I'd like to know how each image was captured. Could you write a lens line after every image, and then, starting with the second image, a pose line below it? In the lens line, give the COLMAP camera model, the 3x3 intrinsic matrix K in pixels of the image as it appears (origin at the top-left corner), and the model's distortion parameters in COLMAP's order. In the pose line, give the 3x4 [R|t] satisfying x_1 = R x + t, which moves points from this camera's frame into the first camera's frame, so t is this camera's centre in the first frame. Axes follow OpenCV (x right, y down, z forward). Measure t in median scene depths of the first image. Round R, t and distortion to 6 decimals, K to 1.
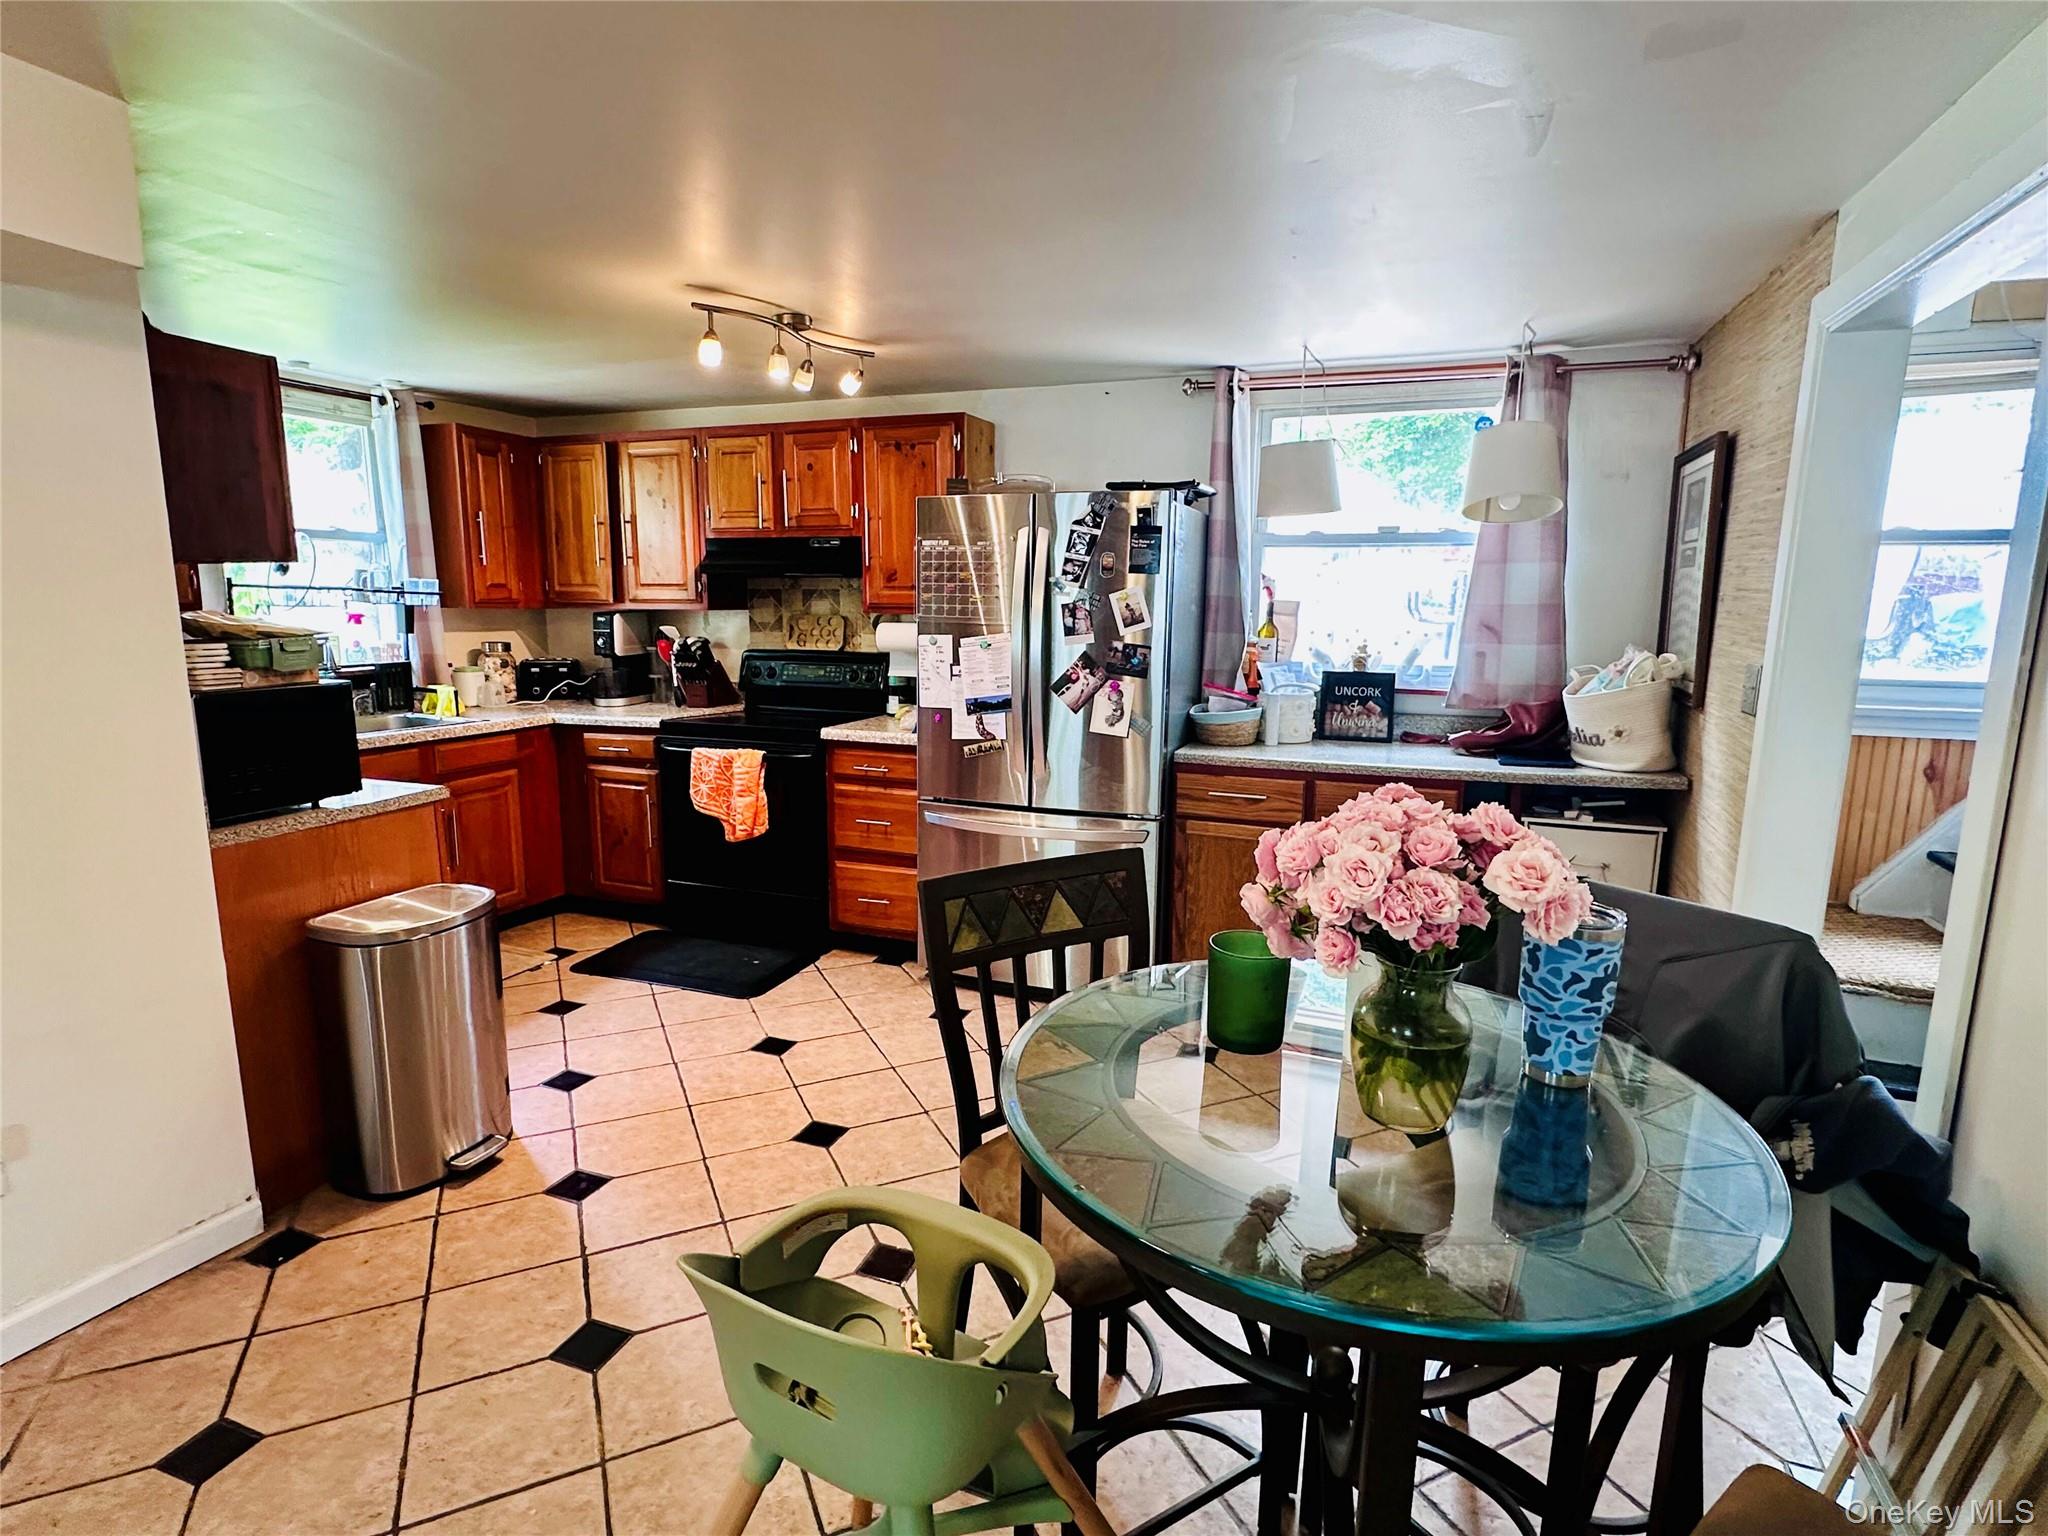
lens RADIAL K [[1002.7, 0, 1024.0], [0, 1002.7, 768.0], [0, 0, 1]] dist [0.000291, 0.000141]
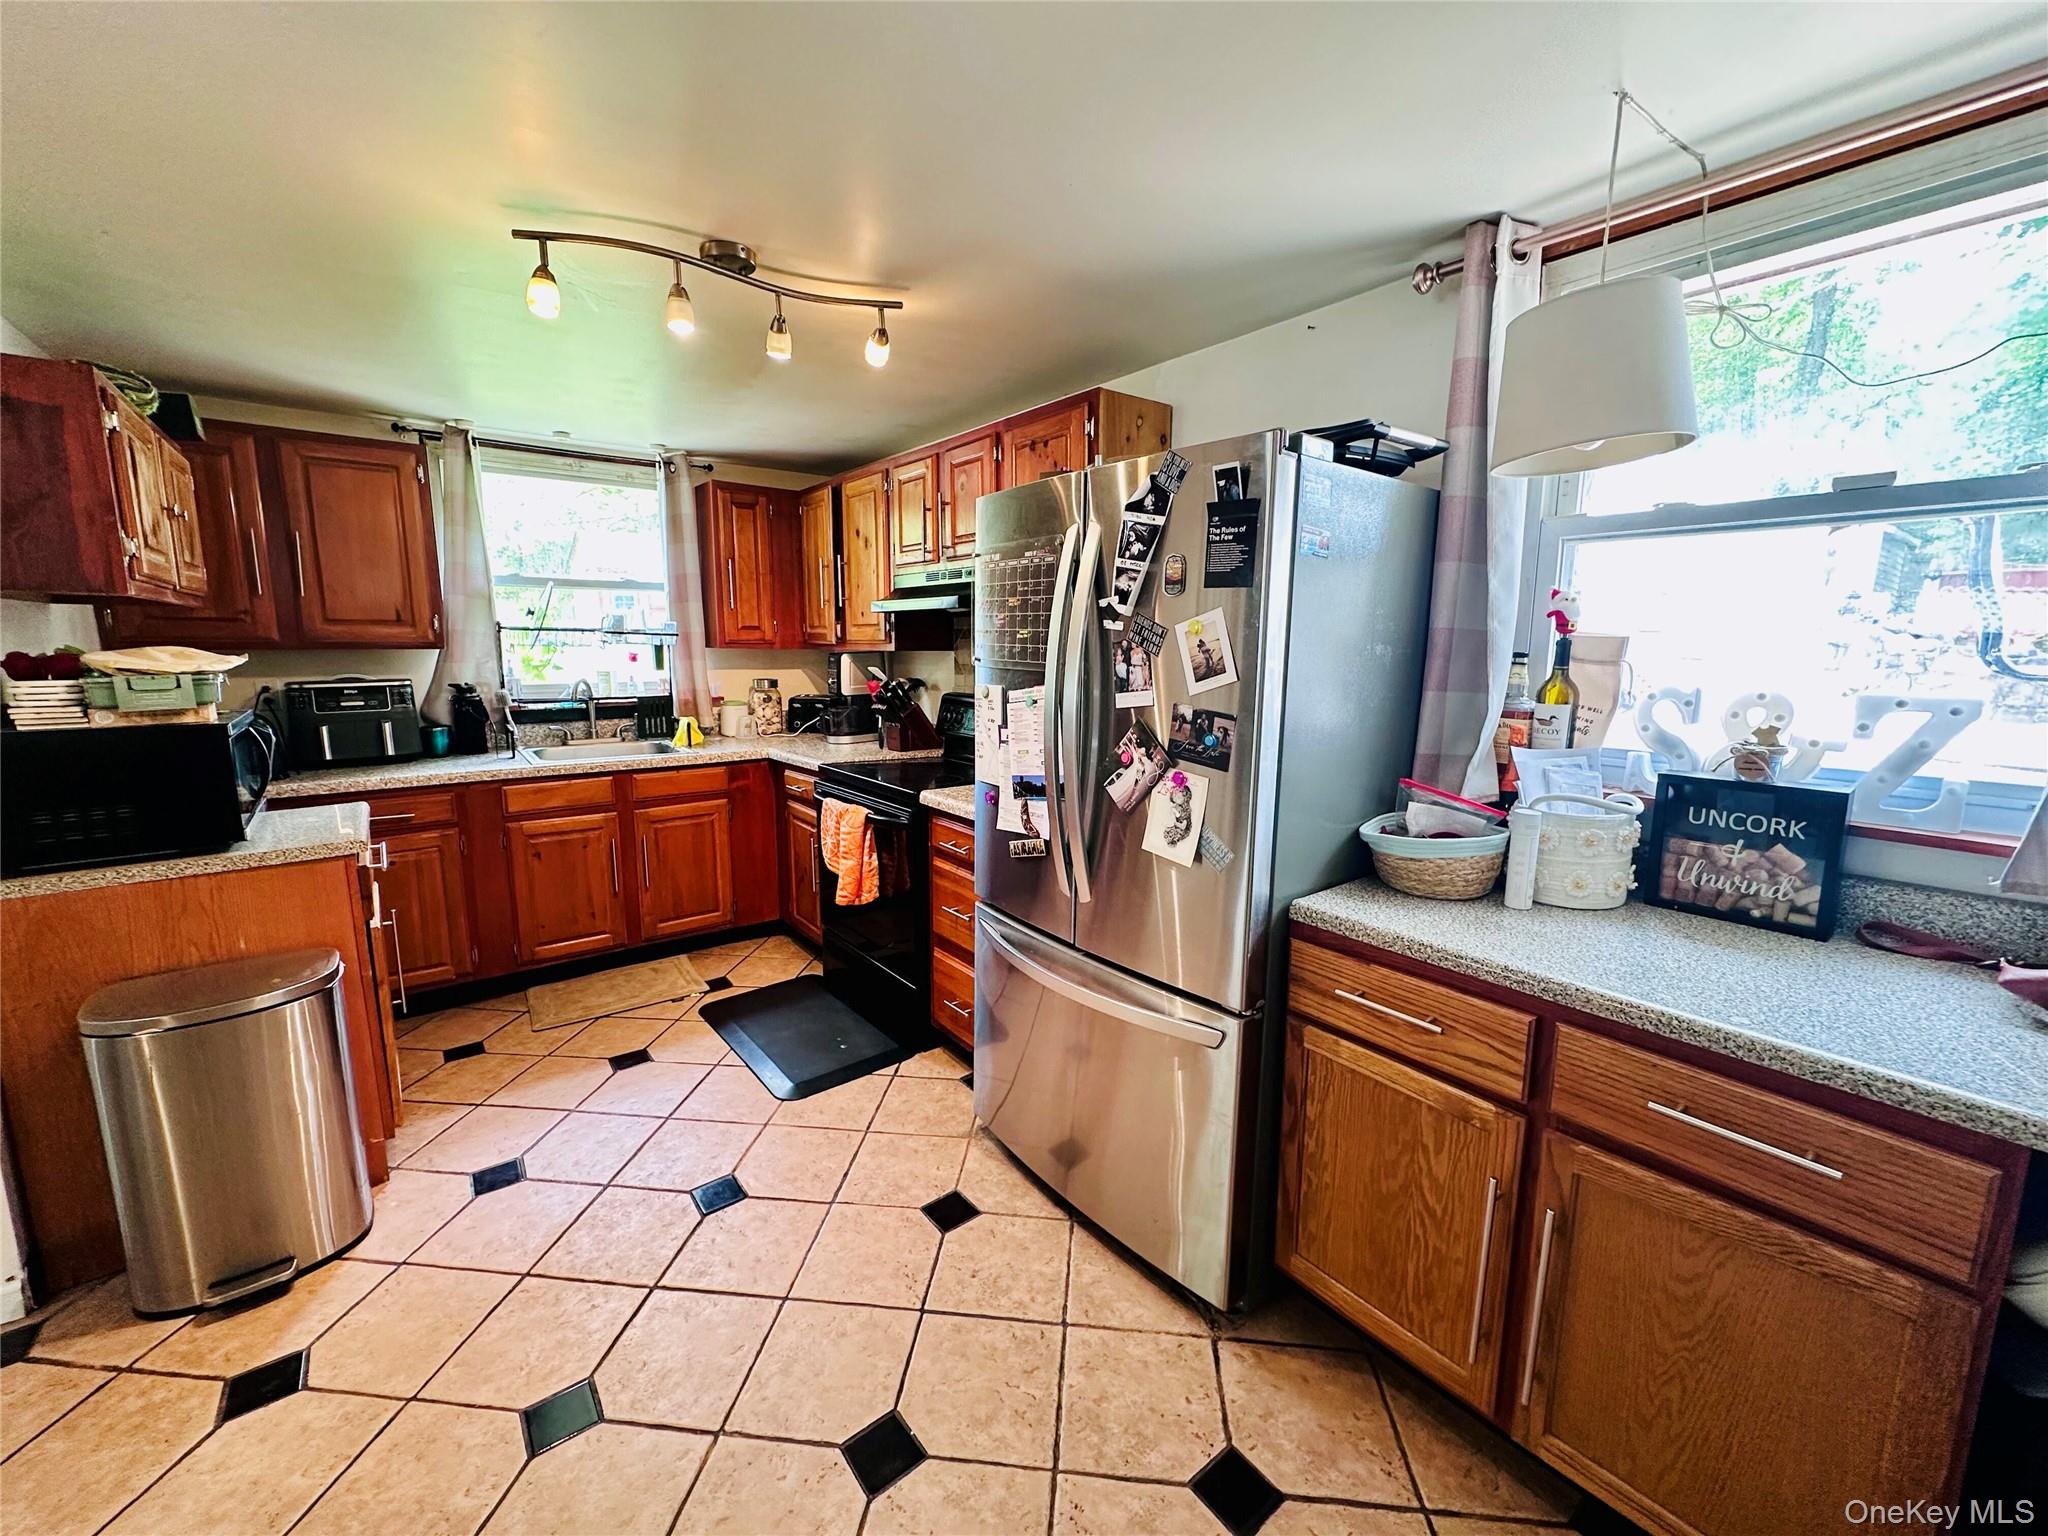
lens RADIAL K [[806.8, 0, 1024.0], [0, 806.8, 768.0], [0, 0, 1]] dist [-0.001464, -0.000282]
pose [[0.863372, 0.076435, -0.498745, 0.222406], [-0.084183, 0.996426, 0.006979, -0.075091], [0.497495, 0.035961, 0.866721, 0.483590]]
